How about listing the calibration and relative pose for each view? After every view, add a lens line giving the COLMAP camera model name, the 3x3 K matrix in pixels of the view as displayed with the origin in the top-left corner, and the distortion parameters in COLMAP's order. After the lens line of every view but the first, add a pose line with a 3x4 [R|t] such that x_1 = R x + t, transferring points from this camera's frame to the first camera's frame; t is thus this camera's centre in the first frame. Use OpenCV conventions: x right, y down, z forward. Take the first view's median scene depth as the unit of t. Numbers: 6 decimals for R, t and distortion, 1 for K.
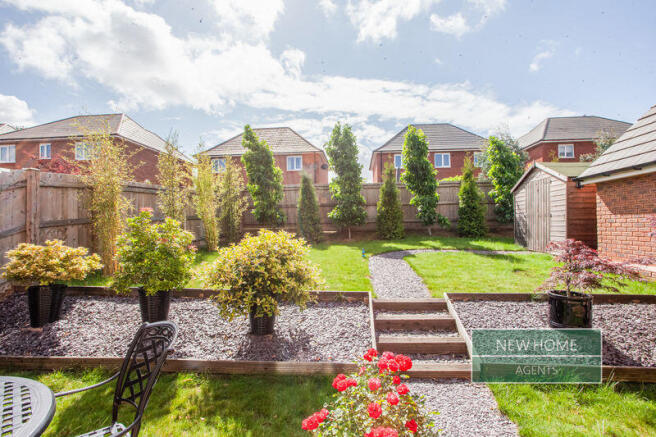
lens RADIAL K [[325.4, 0, 326.0], [0, 325.4, 214.3], [0, 0, 1]] dist [-0.016191, 0.008324]
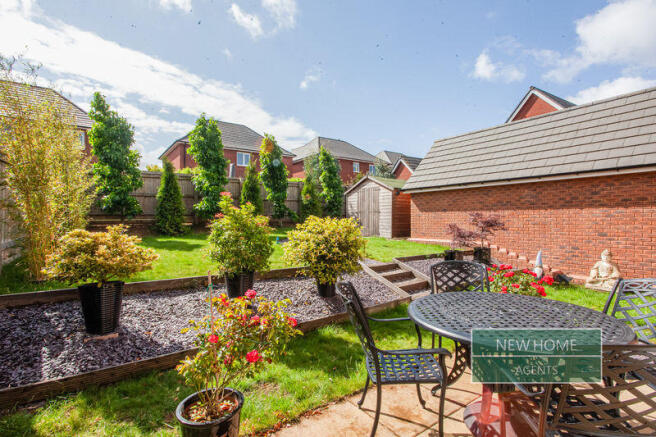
lens RADIAL K [[325.4, 0, 327.2], [0, 325.4, 219.9], [0, 0, 1]] dist [-0.016191, 0.008324]
pose [[0.760485, 0.009036, 0.649292, -0.308887], [-0.028225, 0.999418, 0.019150, 0.011801], [-0.648741, -0.032889, 0.760298, 0.000818]]
